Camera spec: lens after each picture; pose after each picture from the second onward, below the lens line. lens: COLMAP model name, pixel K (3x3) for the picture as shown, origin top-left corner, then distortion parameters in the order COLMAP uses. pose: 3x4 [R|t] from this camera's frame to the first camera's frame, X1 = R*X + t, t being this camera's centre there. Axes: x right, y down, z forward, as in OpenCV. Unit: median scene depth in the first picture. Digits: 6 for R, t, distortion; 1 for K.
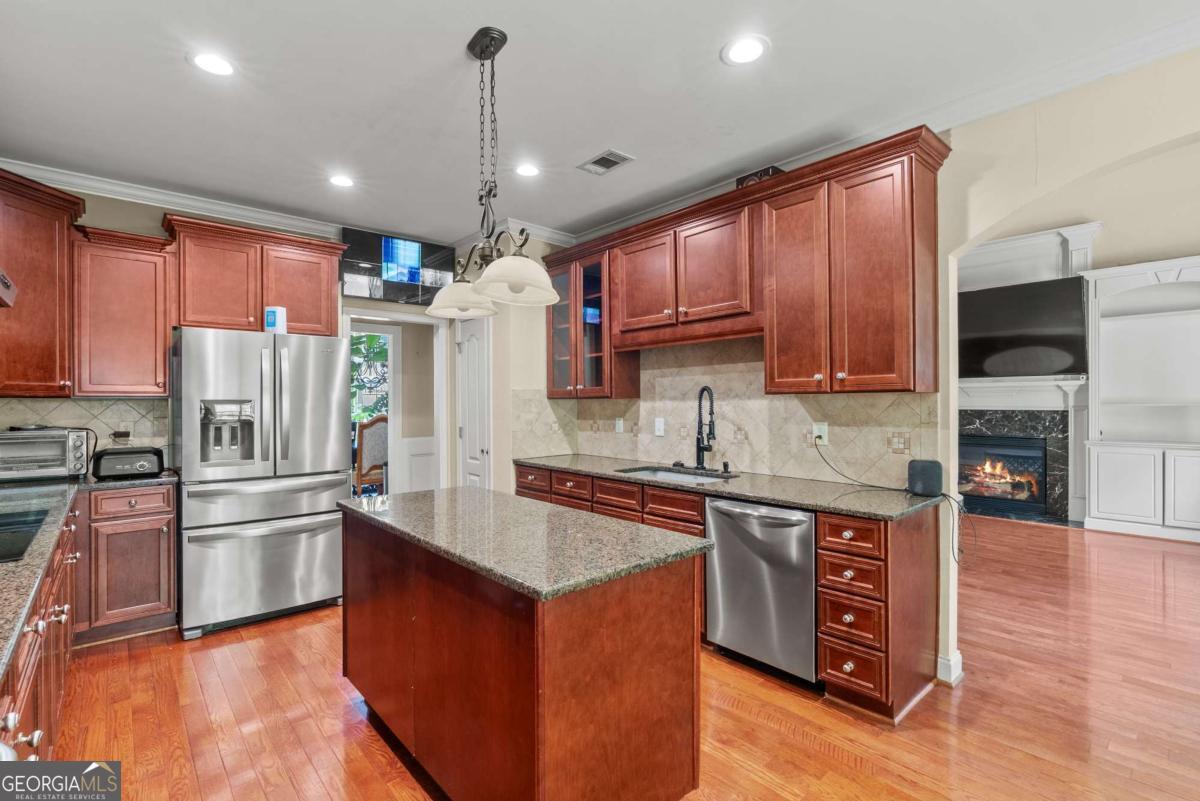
lens RADIAL K [[549.5, 0, 596.5], [0, 549.5, 401.1], [0, 0, 1]] dist [-0.001742, -0.000019]
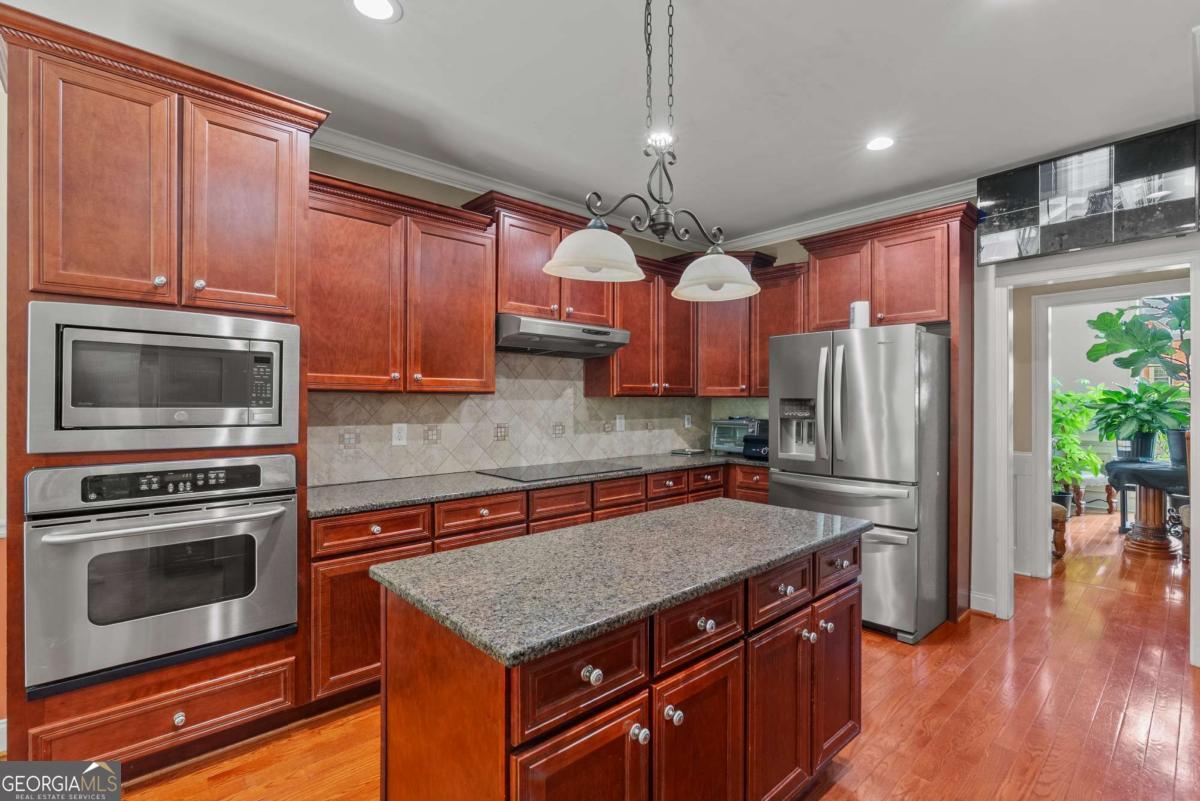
lens RADIAL K [[549.5, 0, 596.5], [0, 549.5, 400.2], [0, 0, 1]] dist [-0.001742, -0.000019]
pose [[0.008766, 0.001435, -0.999961, 0.304529], [-0.001080, 0.999998, 0.001425, 0.000033], [0.999961, 0.001068, 0.008768, 0.427931]]
